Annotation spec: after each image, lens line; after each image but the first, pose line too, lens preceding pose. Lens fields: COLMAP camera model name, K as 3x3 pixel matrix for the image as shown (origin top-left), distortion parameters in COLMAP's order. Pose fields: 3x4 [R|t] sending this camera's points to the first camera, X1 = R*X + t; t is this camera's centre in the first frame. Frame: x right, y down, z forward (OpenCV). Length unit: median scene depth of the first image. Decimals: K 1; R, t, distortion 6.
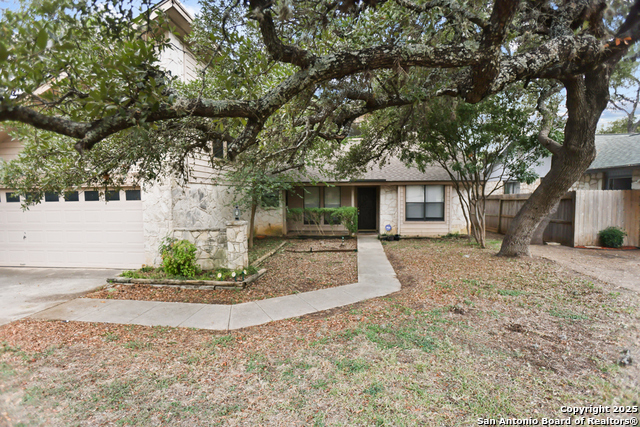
lens RADIAL K [[313.6, 0, 316.5], [0, 313.6, 211.7], [0, 0, 1]] dist [-0.039667, 0.005174]
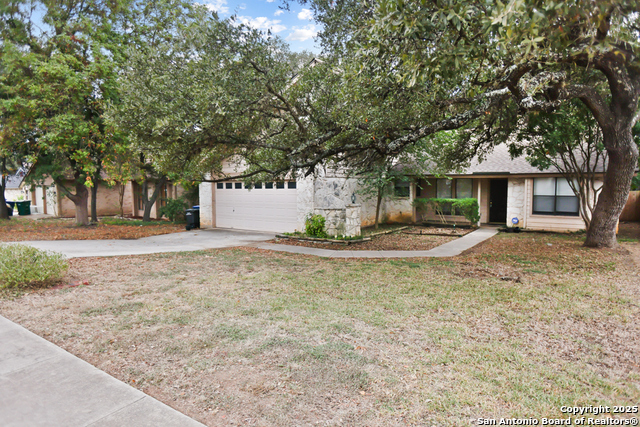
lens RADIAL K [[390.1, 0, 319.6], [0, 390.1, 209.7], [0, 0, 1]] dist [-0.000571, 0.000354]
pose [[0.884285, 0.040439, -0.465194, 0.273236], [-0.035517, 0.999182, 0.019343, 0.016383], [0.465596, -0.000583, 0.884997, -0.408004]]
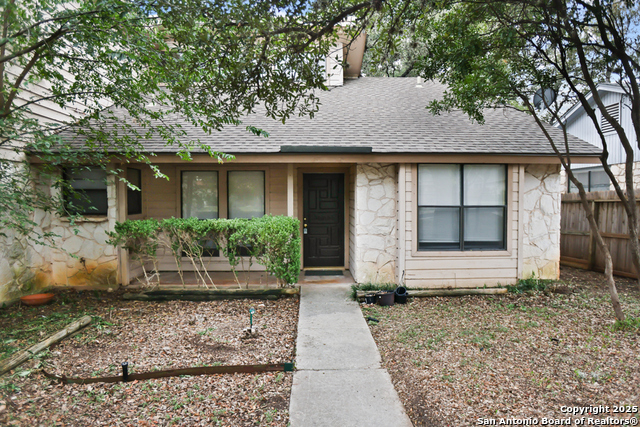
lens RADIAL K [[414.4, 0, 320.8], [0, 414.4, 213.0], [0, 0, 1]] dist [-0.037352, -0.001037]
pose [[0.987982, 0.000287, 0.154566, 0.077855], [0.002776, 0.999804, -0.019602, -0.010017], [-0.154541, 0.019795, 0.987788, 0.498633]]
